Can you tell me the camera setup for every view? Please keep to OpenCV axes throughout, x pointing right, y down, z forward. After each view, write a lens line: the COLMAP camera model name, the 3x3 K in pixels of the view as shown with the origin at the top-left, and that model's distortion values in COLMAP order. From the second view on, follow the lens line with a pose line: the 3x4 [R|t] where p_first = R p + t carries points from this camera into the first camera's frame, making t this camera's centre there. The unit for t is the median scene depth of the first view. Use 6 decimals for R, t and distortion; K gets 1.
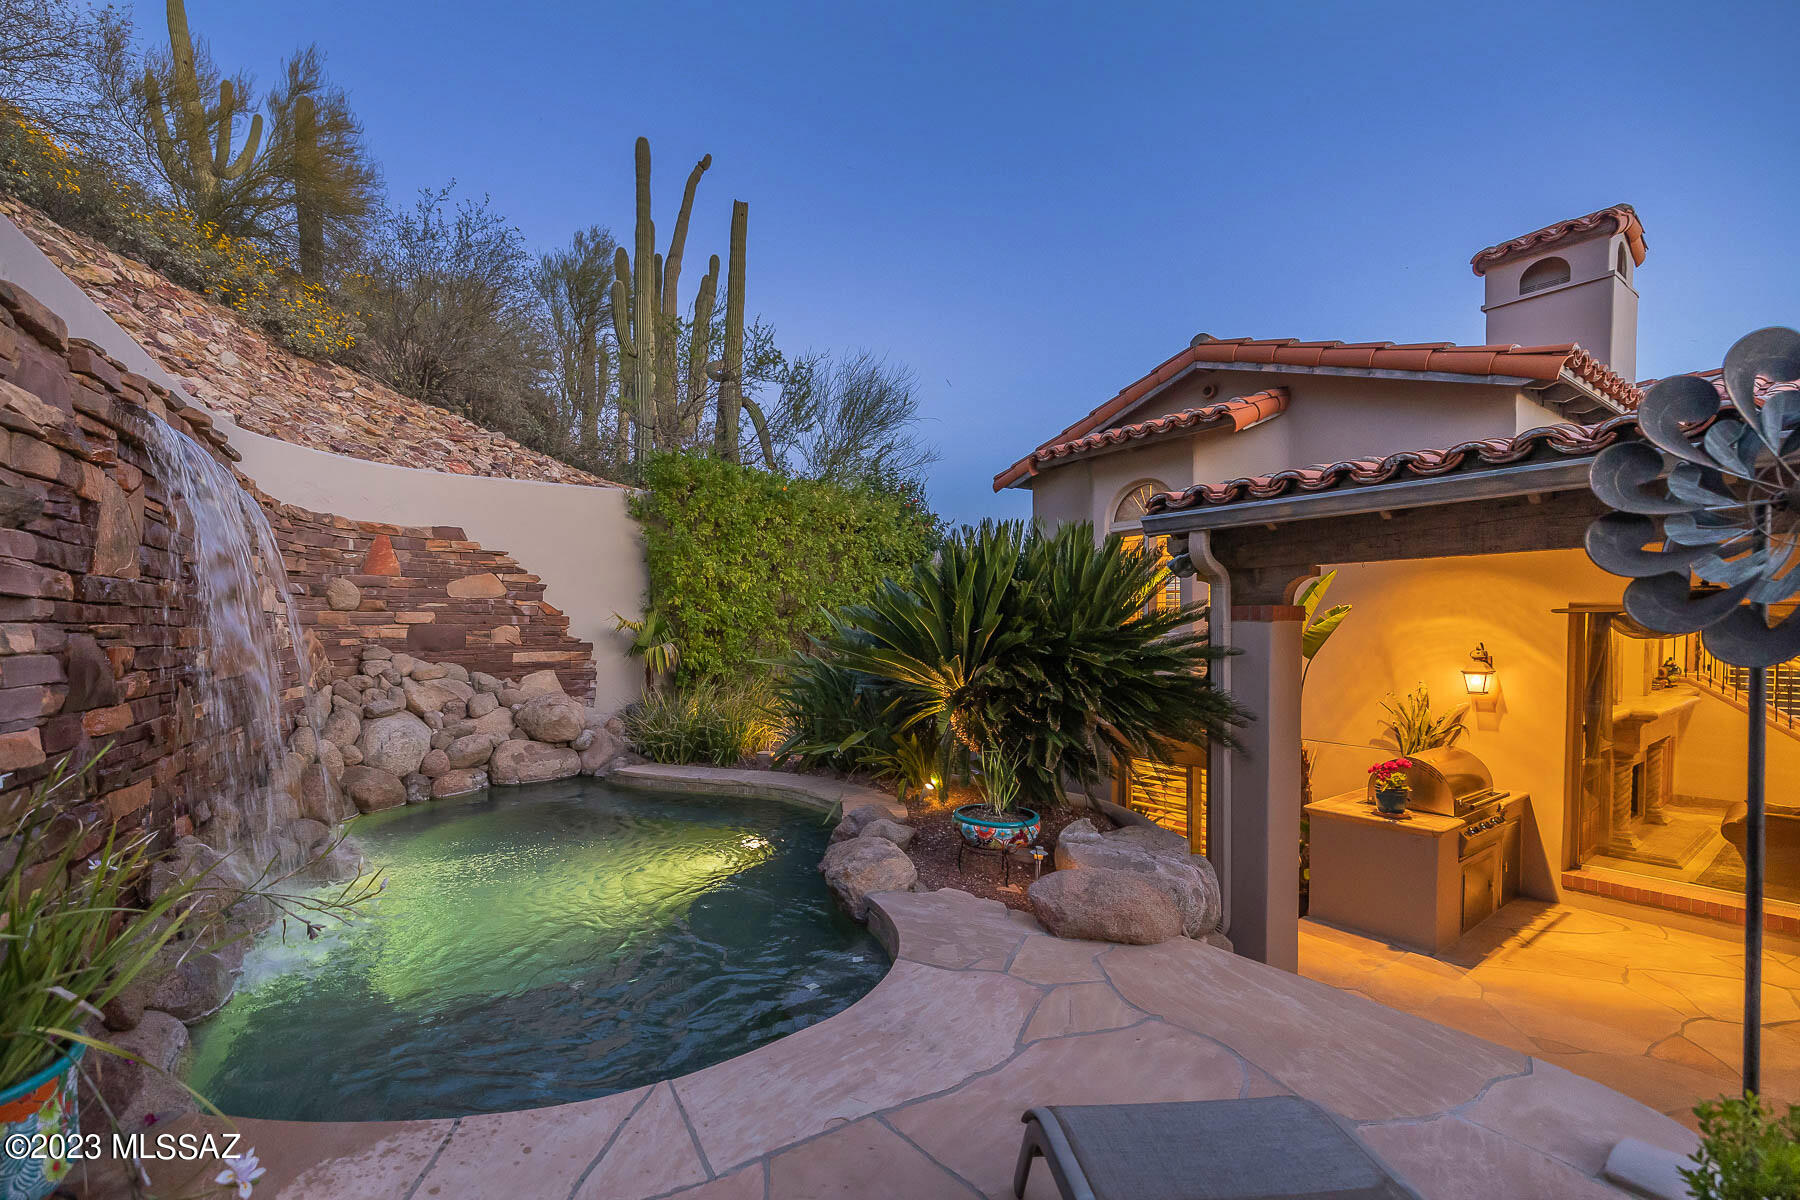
lens RADIAL K [[774.7, 0, 900.0], [0, 774.7, 637.6], [0, 0, 1]] dist [0.000853, -0.000011]
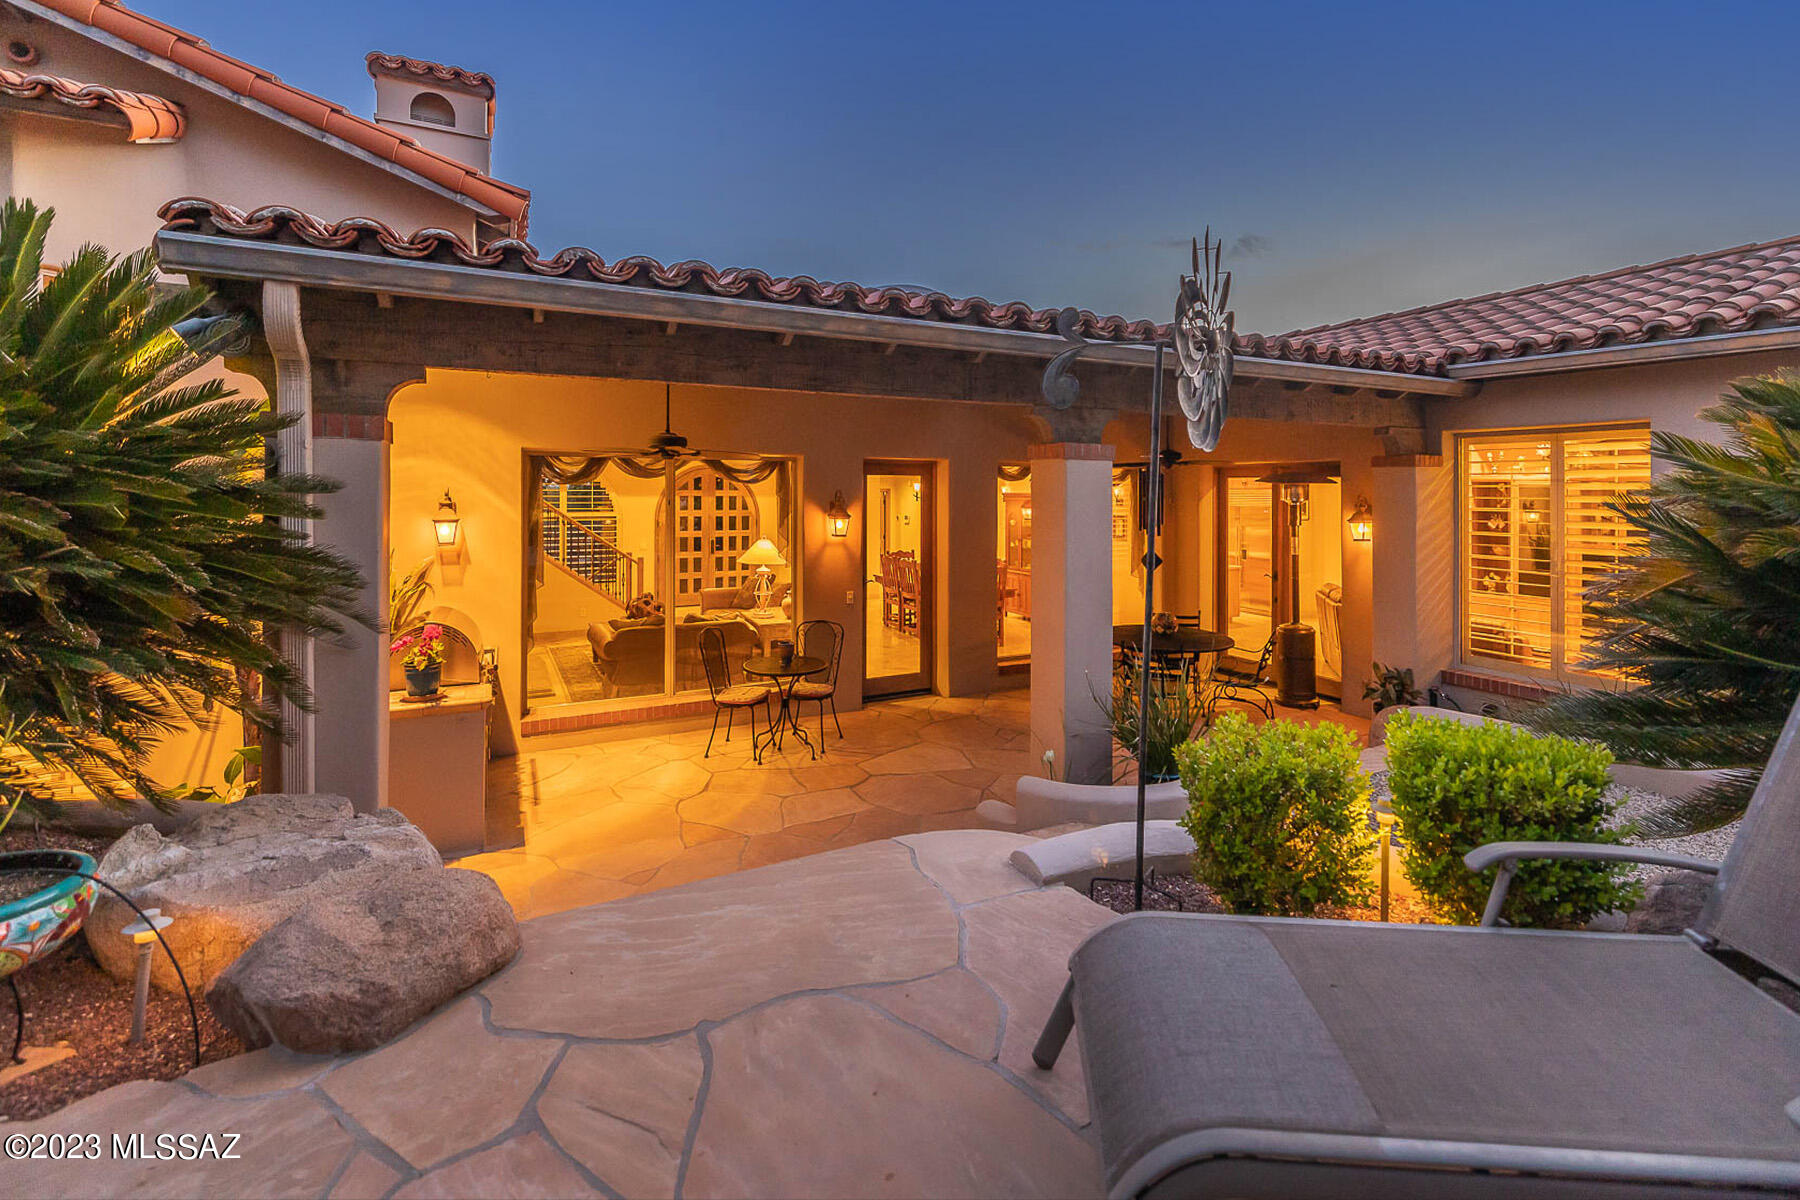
lens RADIAL K [[870.6, 0, 901.3], [0, 870.6, 478.5], [0, 0, 1]] dist [-0.002602, -0.000400]
pose [[0.148514, 0.023253, 0.988637, -0.187571], [0.018331, 0.999487, -0.026262, 0.037277], [-0.988740, 0.022023, 0.148012, 0.391065]]
